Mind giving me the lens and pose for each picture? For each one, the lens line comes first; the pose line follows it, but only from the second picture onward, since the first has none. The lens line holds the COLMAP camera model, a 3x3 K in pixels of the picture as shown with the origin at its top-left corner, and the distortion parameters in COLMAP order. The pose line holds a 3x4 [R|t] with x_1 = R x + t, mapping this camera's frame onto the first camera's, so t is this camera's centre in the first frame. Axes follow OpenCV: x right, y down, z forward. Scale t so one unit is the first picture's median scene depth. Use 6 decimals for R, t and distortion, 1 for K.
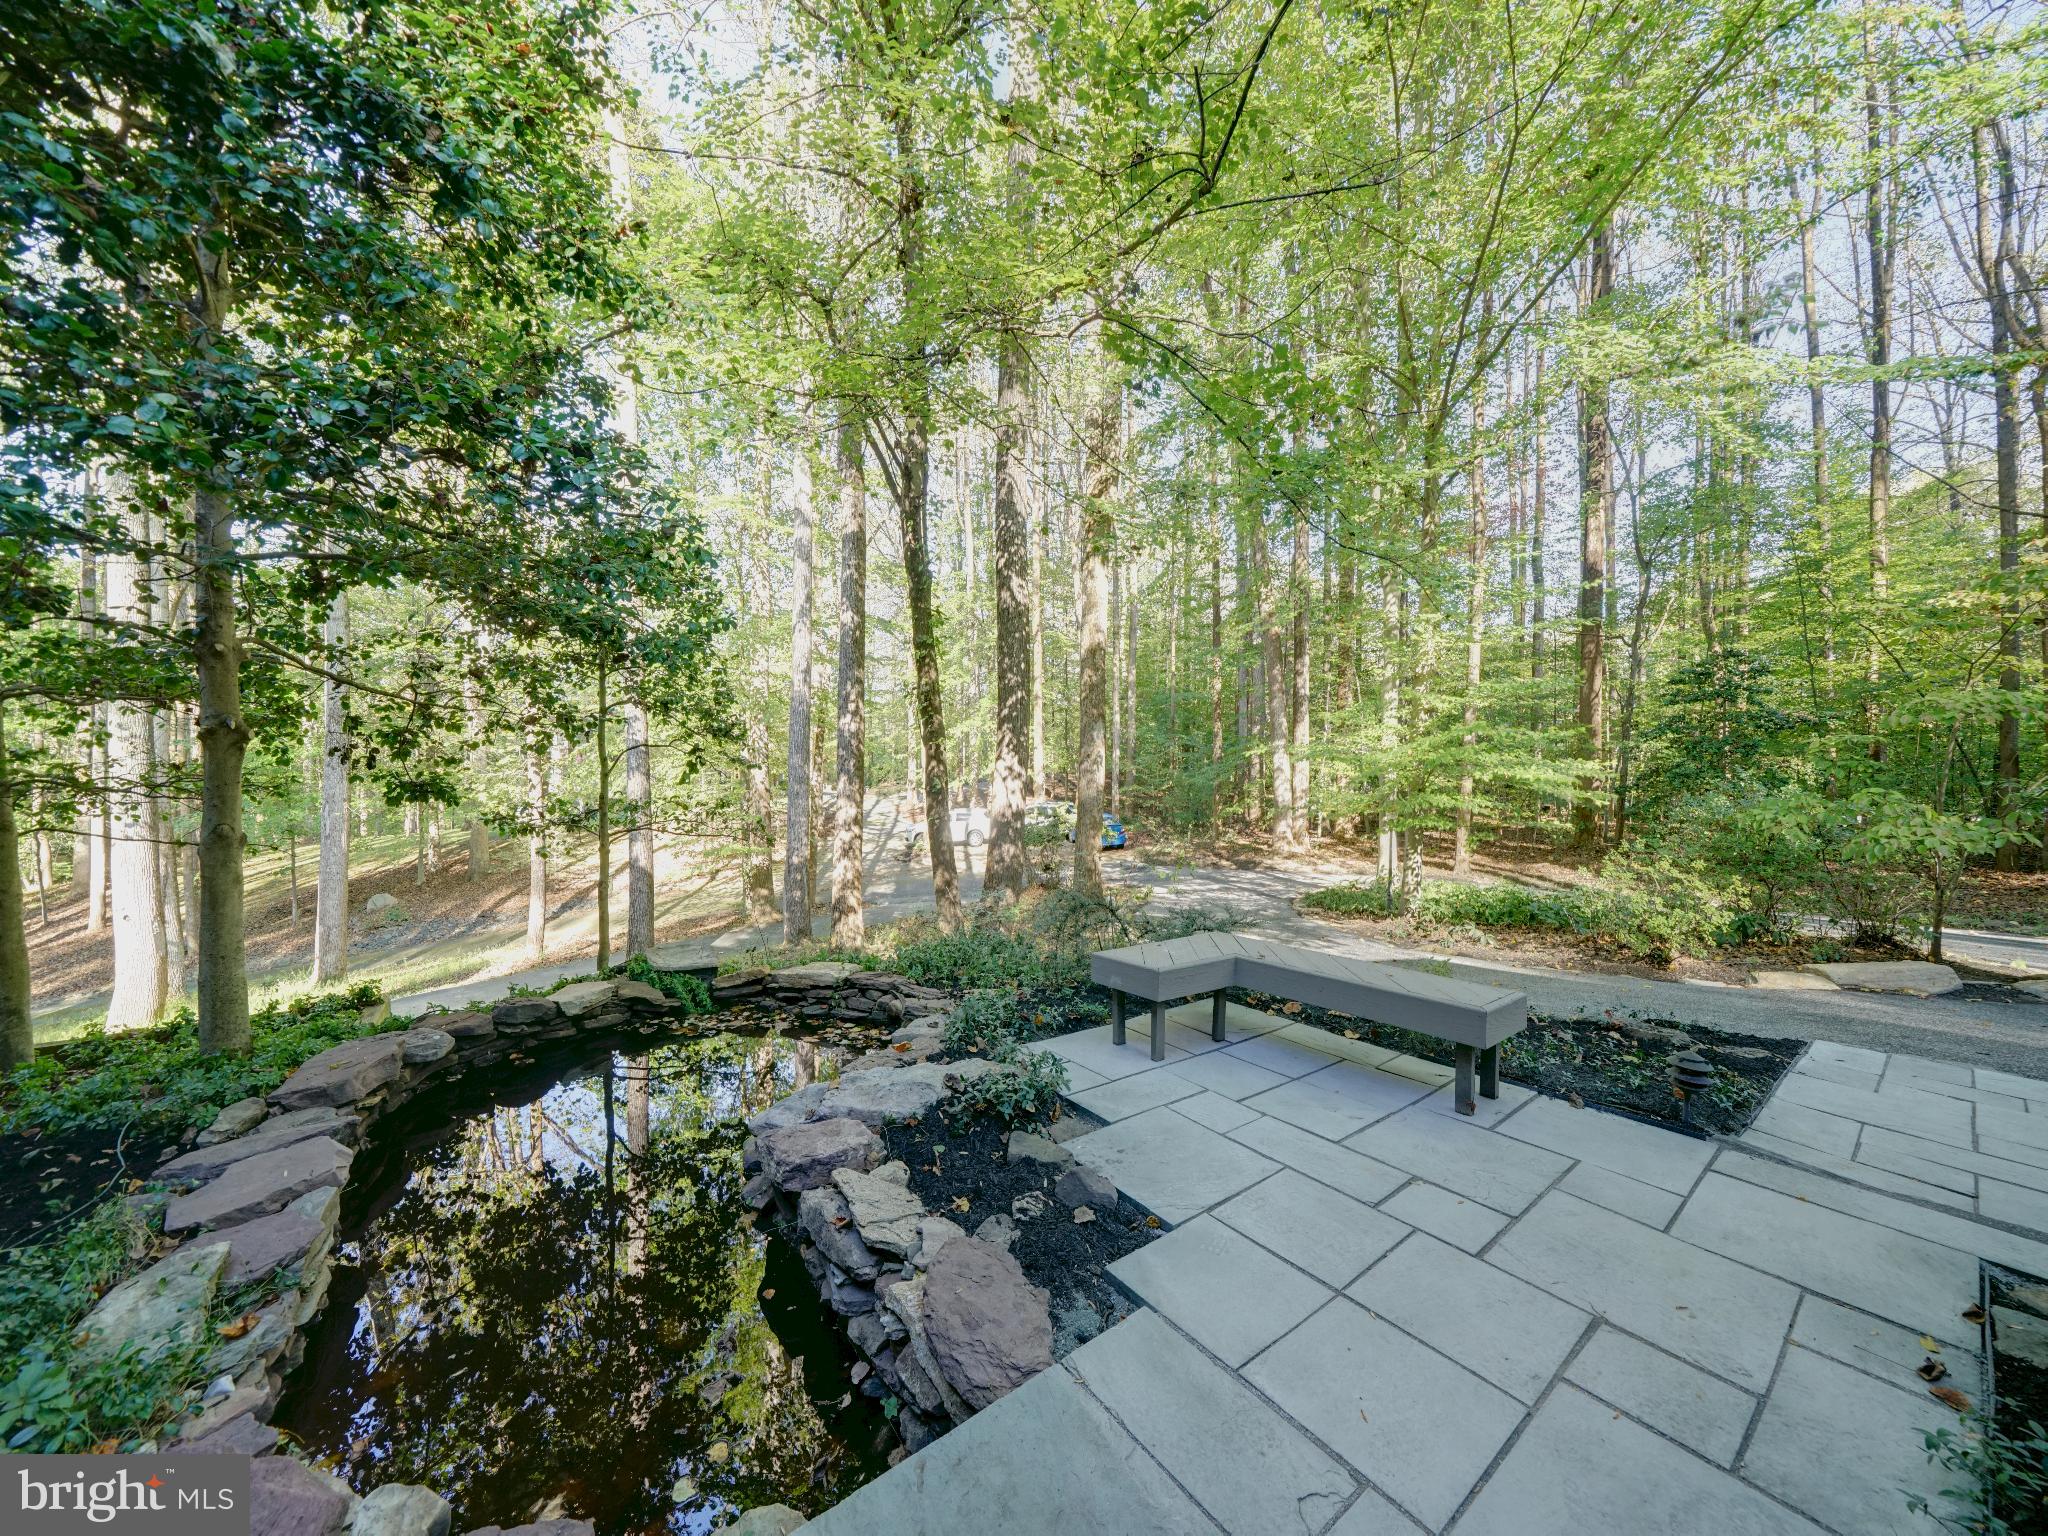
lens RADIAL K [[709.1, 0, 1005.1], [0, 709.1, 777.8], [0, 0, 1]] dist [-0.021510, 0.002412]
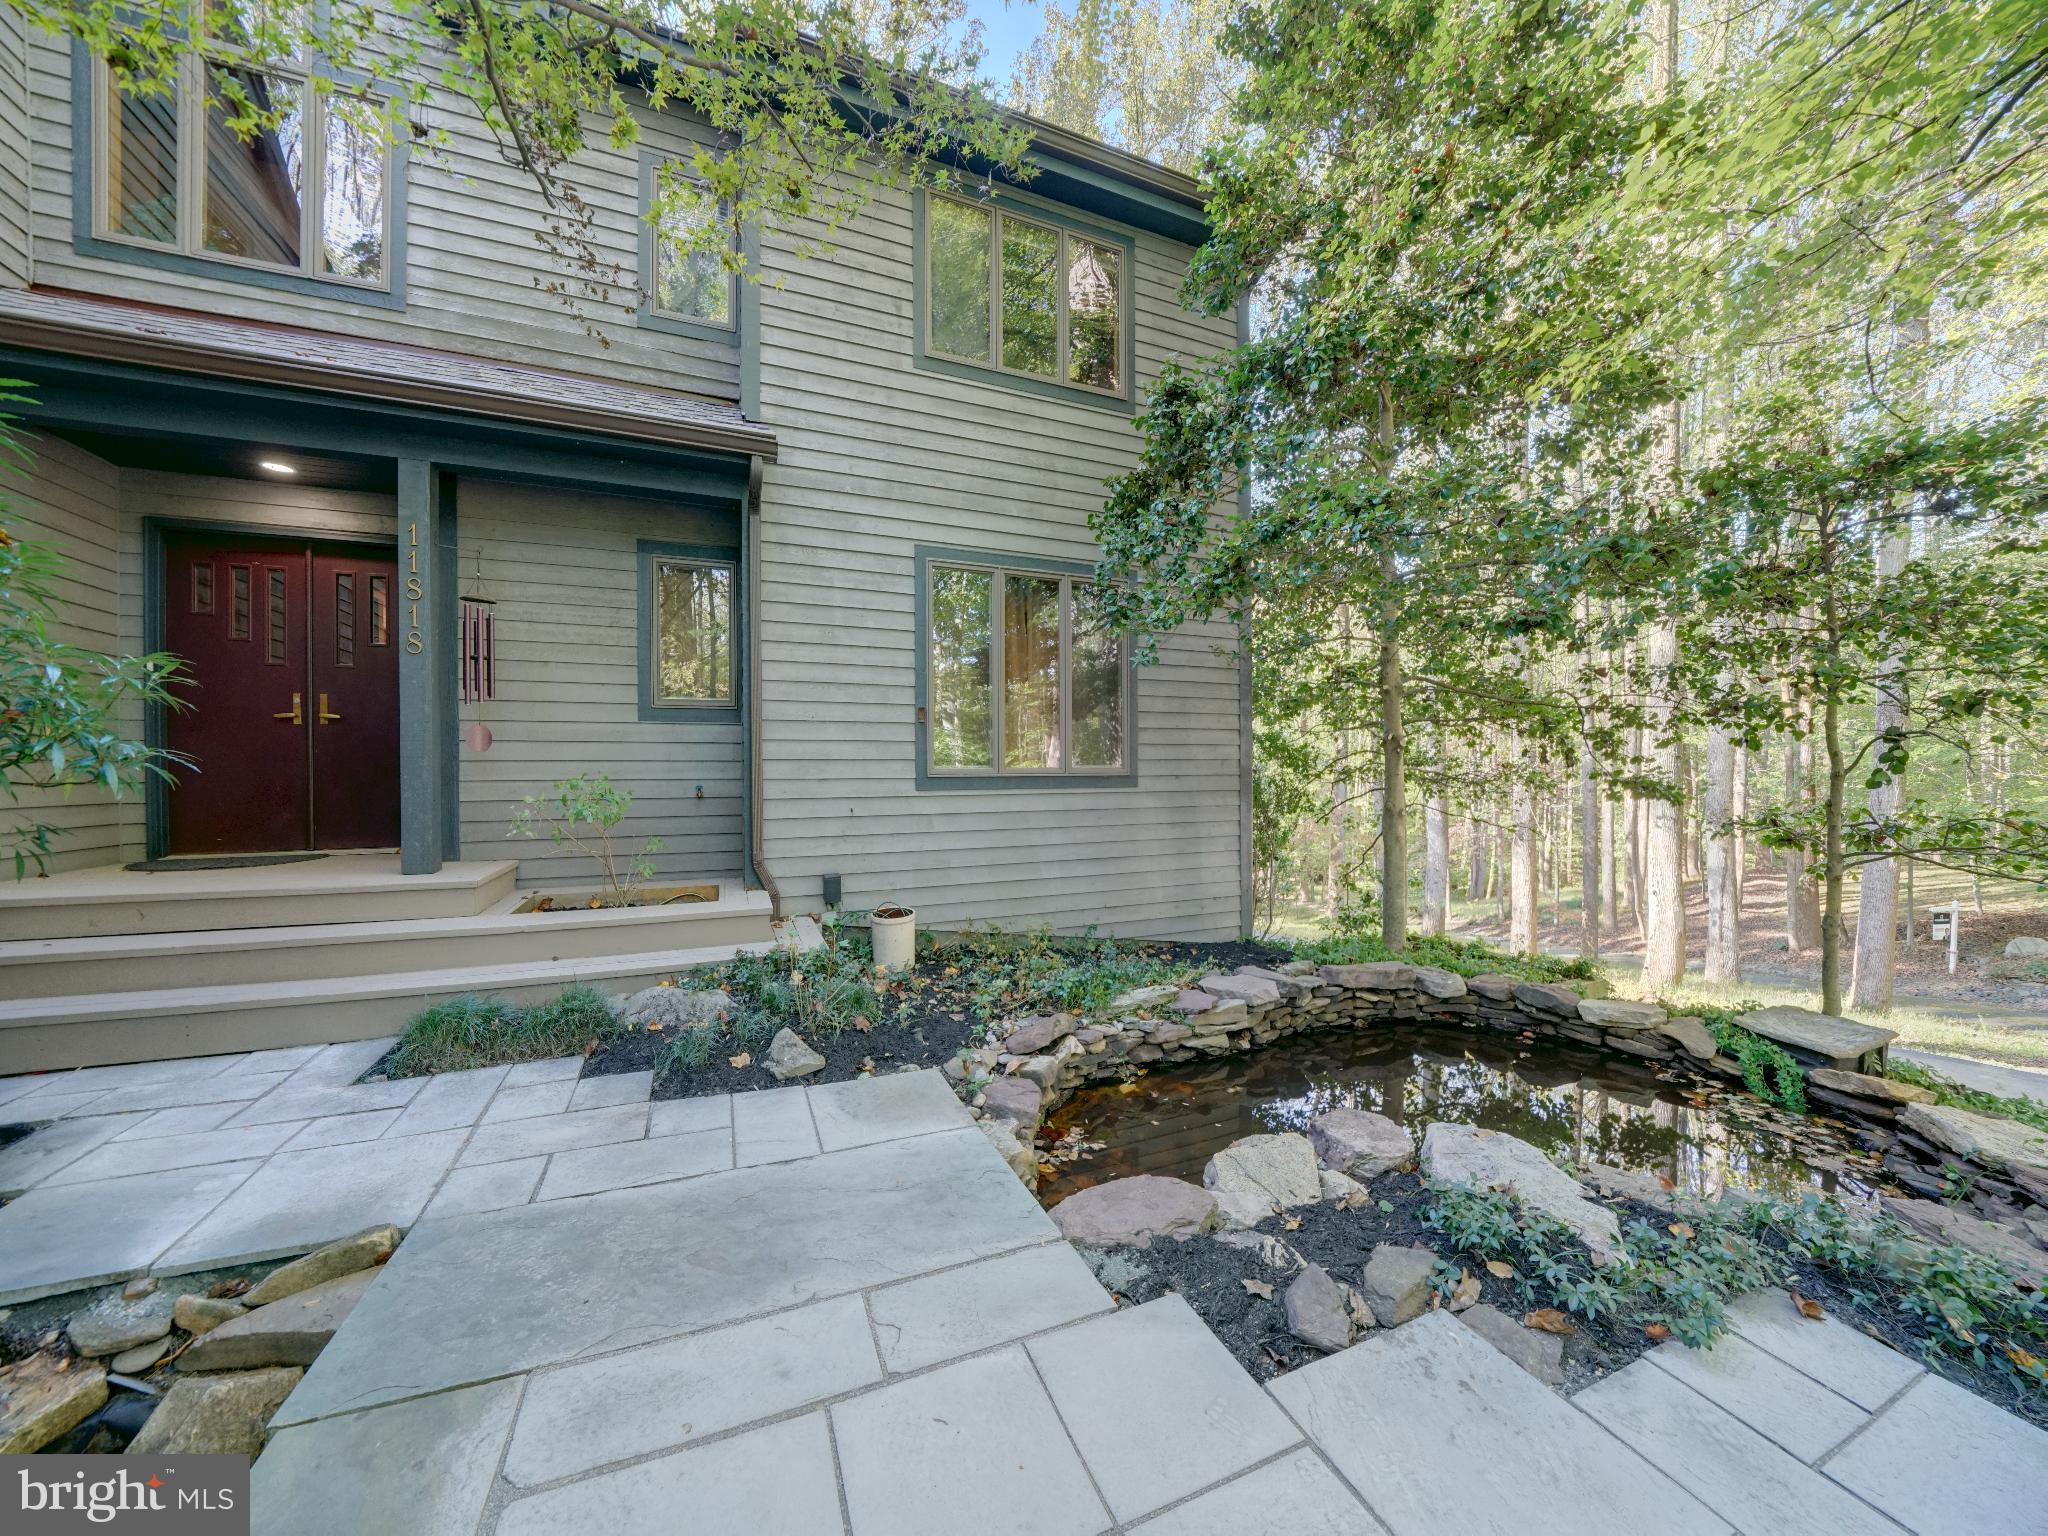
lens RADIAL K [[709.1, 0, 1009.3], [0, 709.1, 773.8], [0, 0, 1]] dist [-0.021510, 0.002412]
pose [[-0.239796, -0.001583, -0.970822, 0.198881], [-0.013945, 0.999901, 0.001814, 0.003597], [0.970723, 0.013973, -0.239794, 0.182729]]
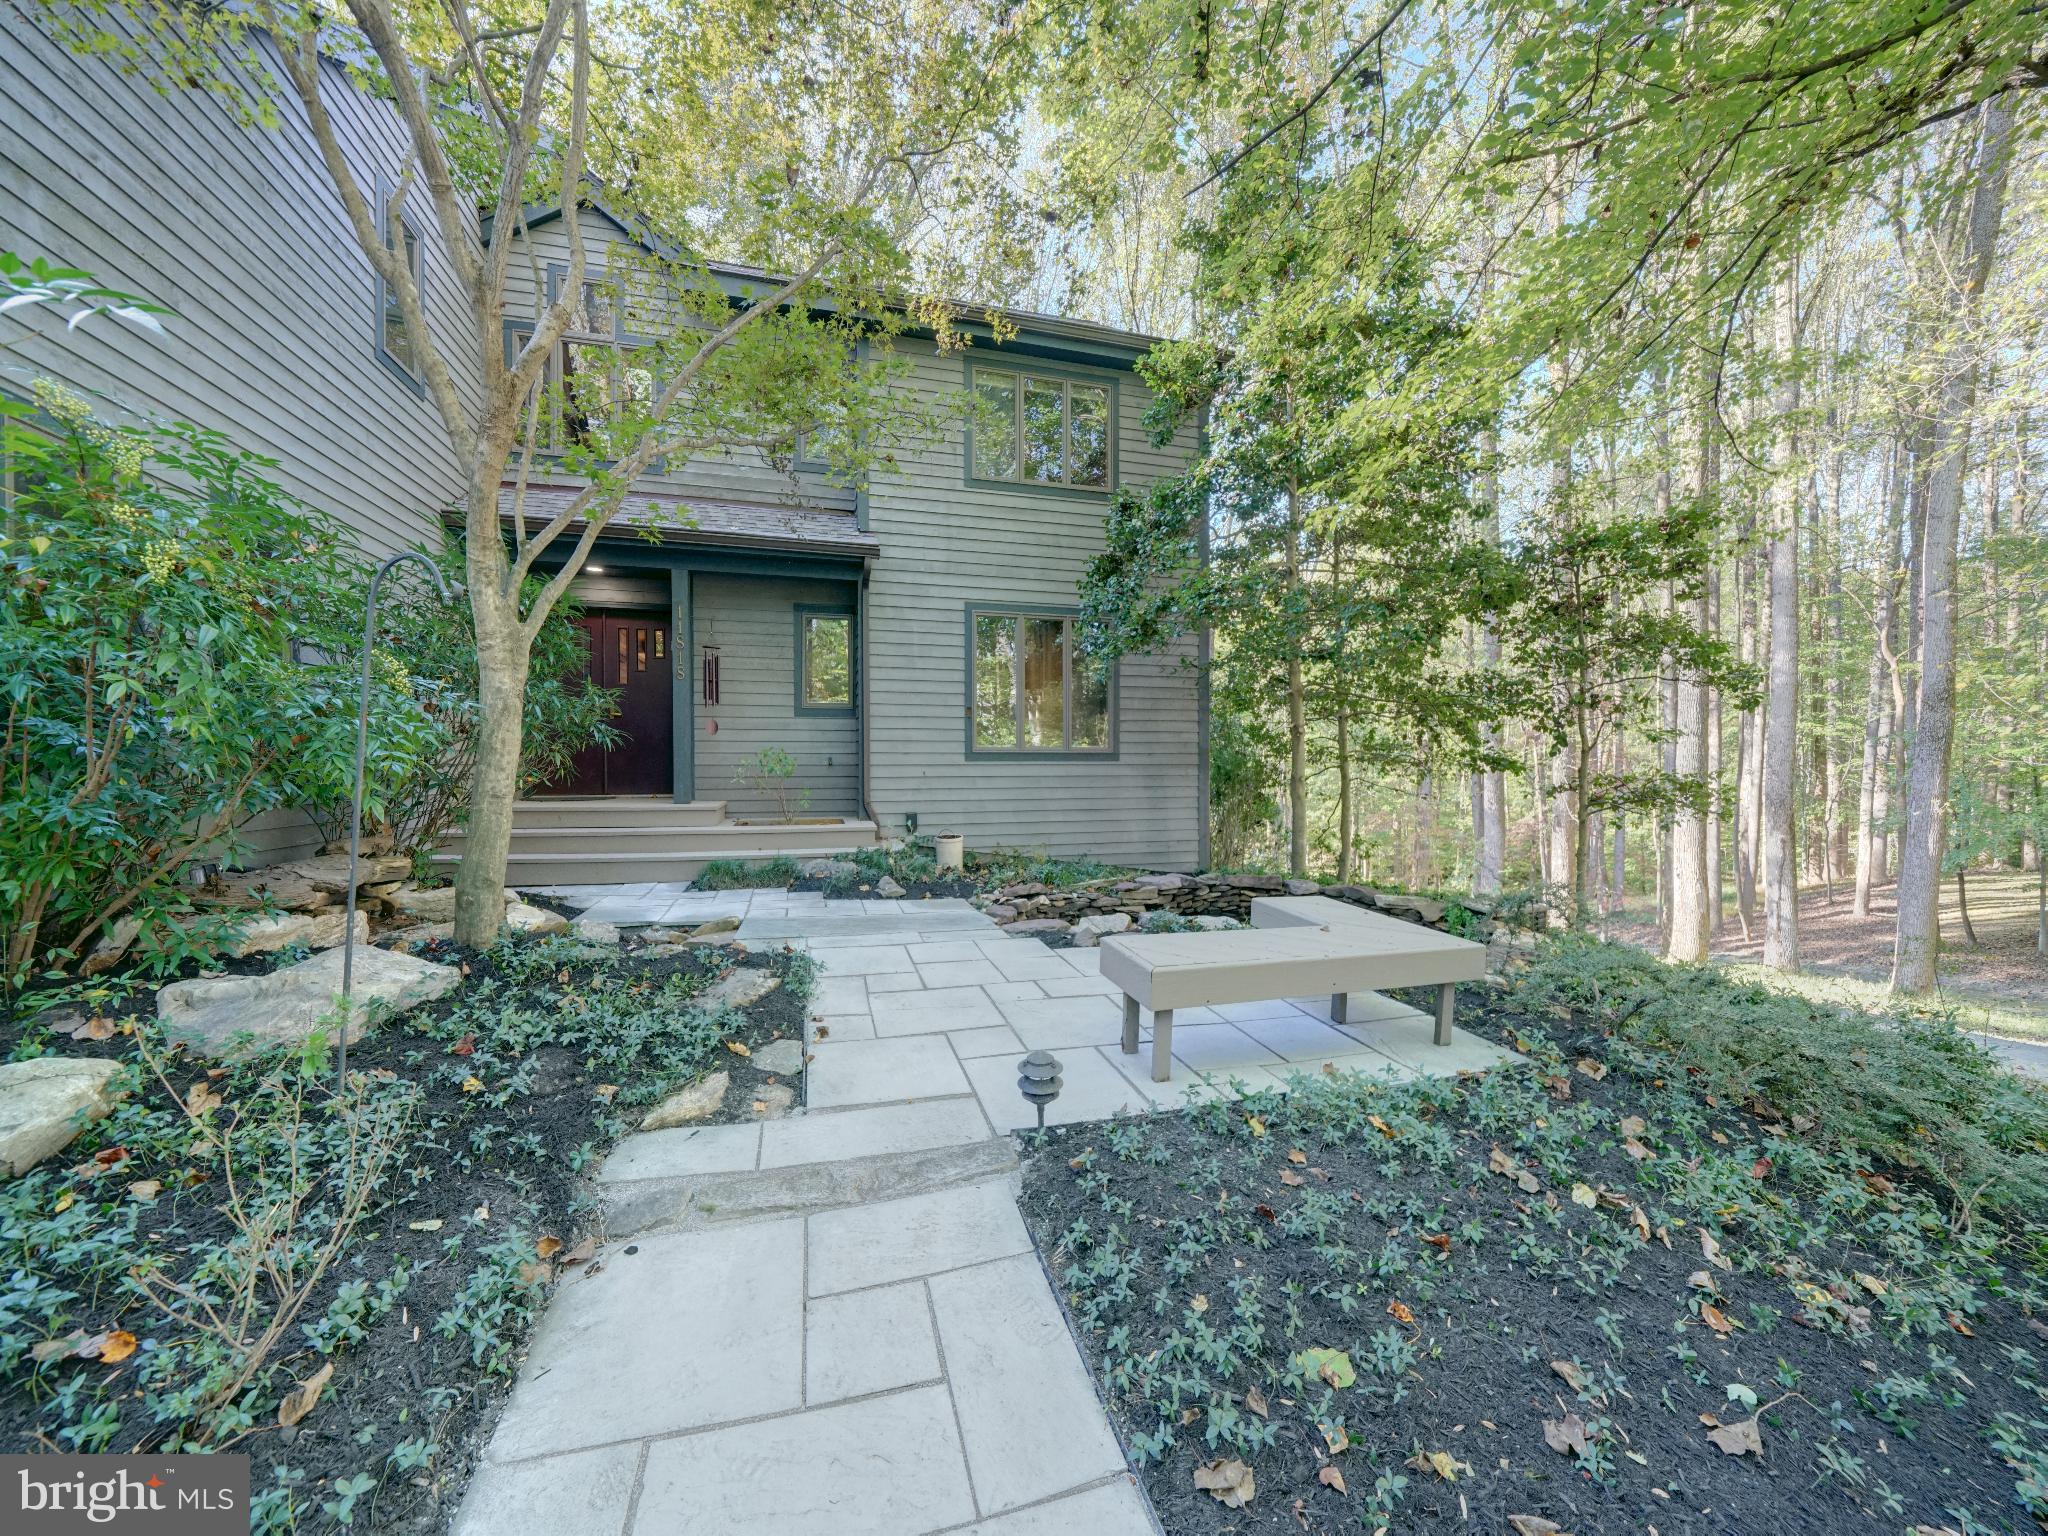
lens RADIAL K [[709.1, 0, 1006.9], [0, 709.1, 776.8], [0, 0, 1]] dist [-0.021510, 0.002412]
pose [[-0.354450, 0.009751, -0.935024, 0.450293], [-0.019068, 0.999662, 0.017653, 0.020812], [0.934880, 0.024086, -0.354145, 0.323352]]
